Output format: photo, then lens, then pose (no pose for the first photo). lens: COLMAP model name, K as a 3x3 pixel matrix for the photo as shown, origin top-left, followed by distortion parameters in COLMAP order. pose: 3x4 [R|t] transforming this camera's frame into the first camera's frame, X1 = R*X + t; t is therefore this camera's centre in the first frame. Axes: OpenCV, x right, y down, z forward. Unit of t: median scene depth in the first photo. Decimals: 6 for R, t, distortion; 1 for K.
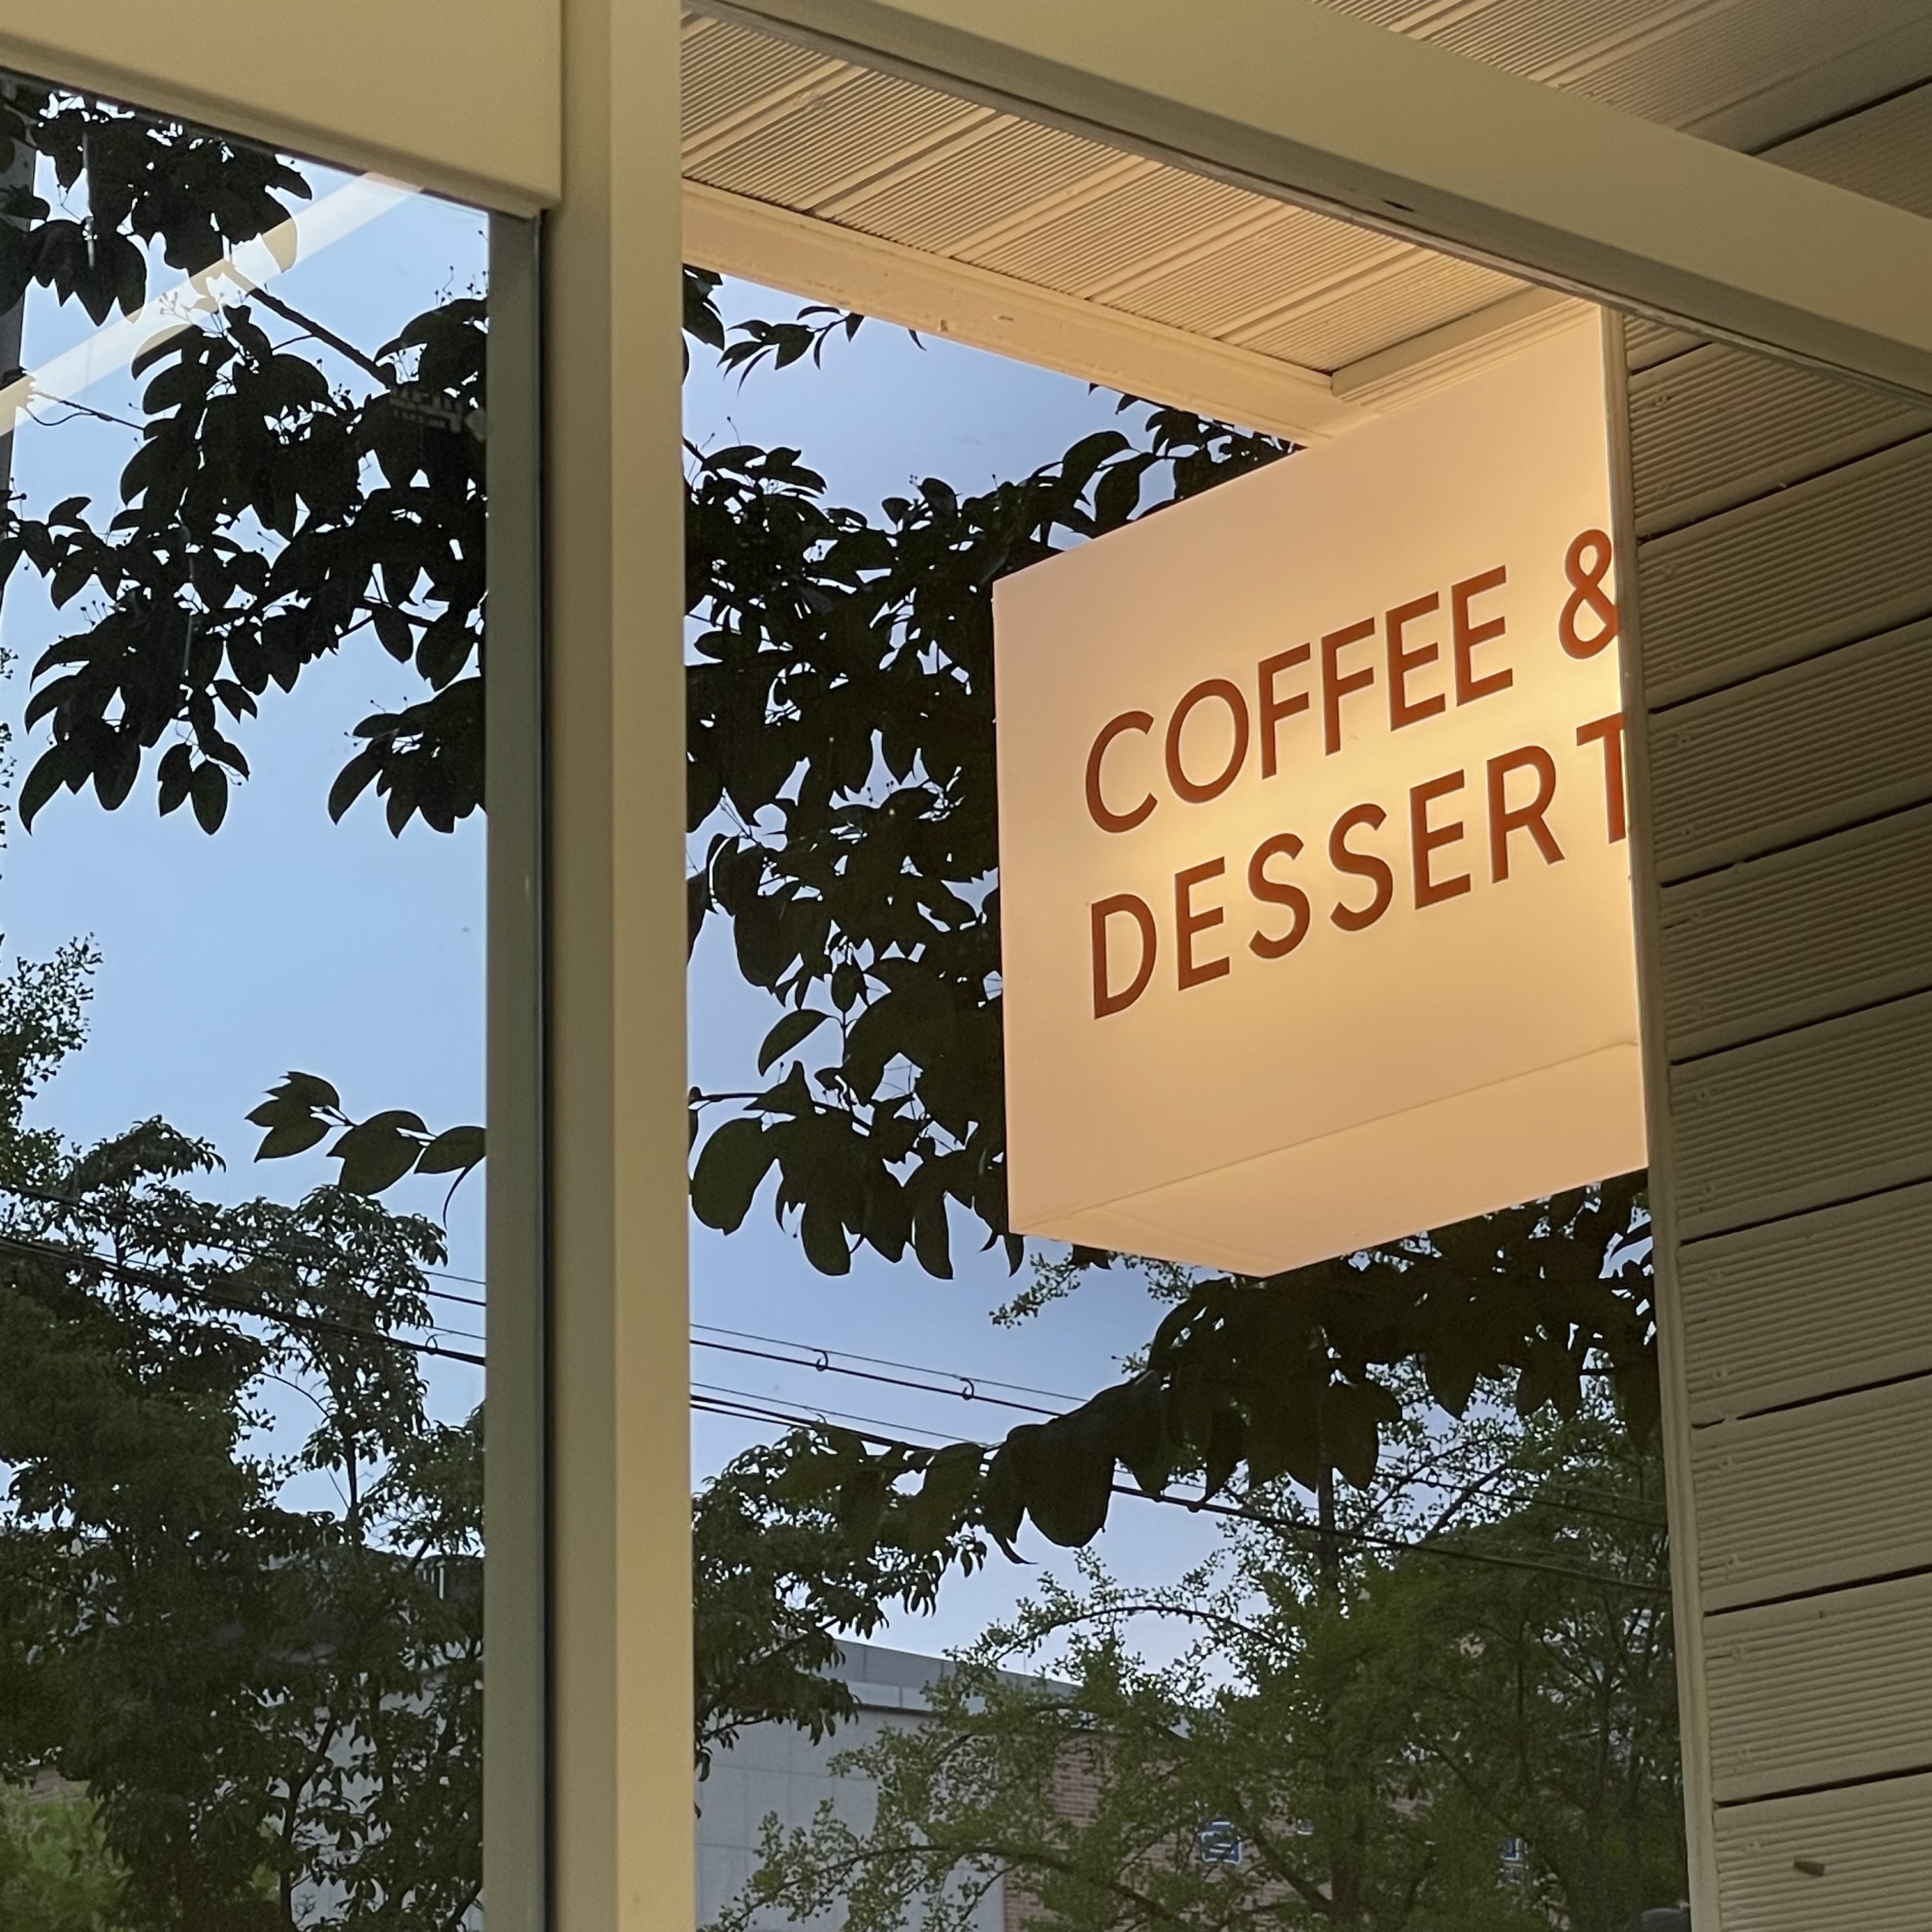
lens RADIAL K [[6605.9, 0, 966.0], [0, 6605.9, 966.0], [0, 0, 1]] dist [0.243053, 3.970451]
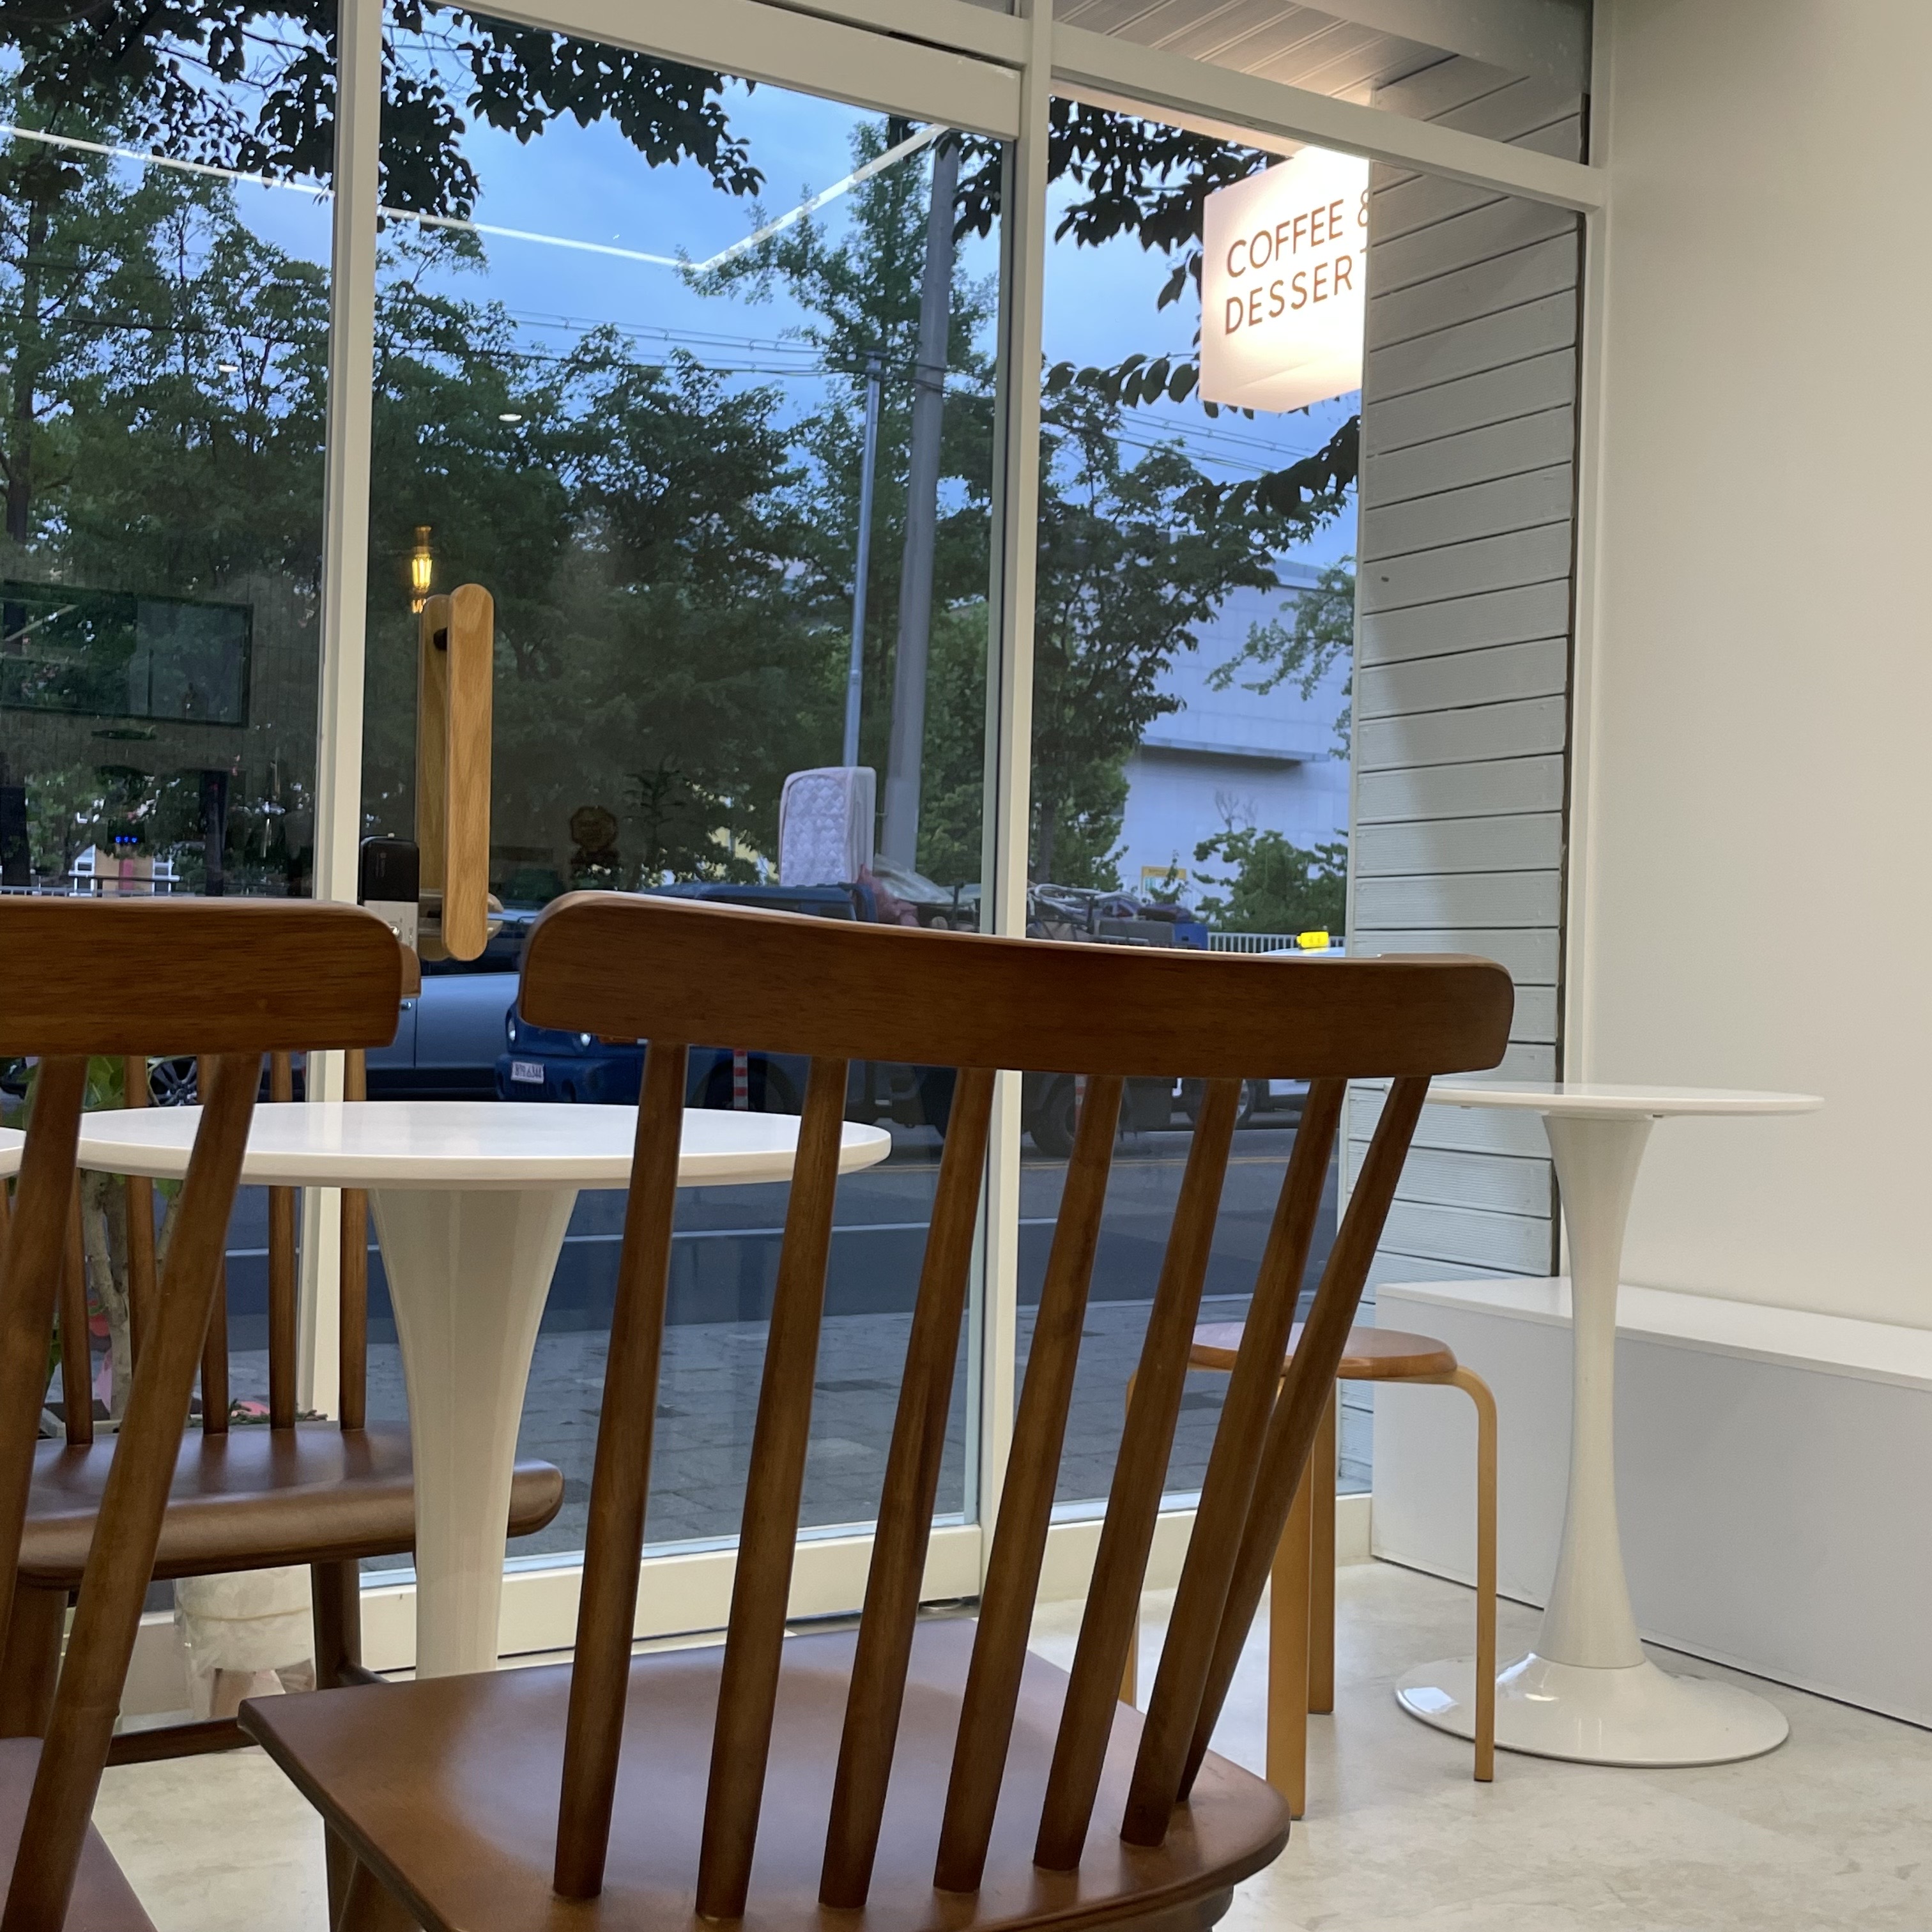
lens RADIAL K [[2475.8, 0, 966.0], [0, 2475.8, 966.0], [0, 0, 1]] dist [0.199903, -0.757929]
pose [[0.989782, 0.043665, -0.135741, 0.037685], [-0.006545, 0.964867, 0.262656, -0.007937], [0.142441, -0.259084, 0.955294, -0.164299]]
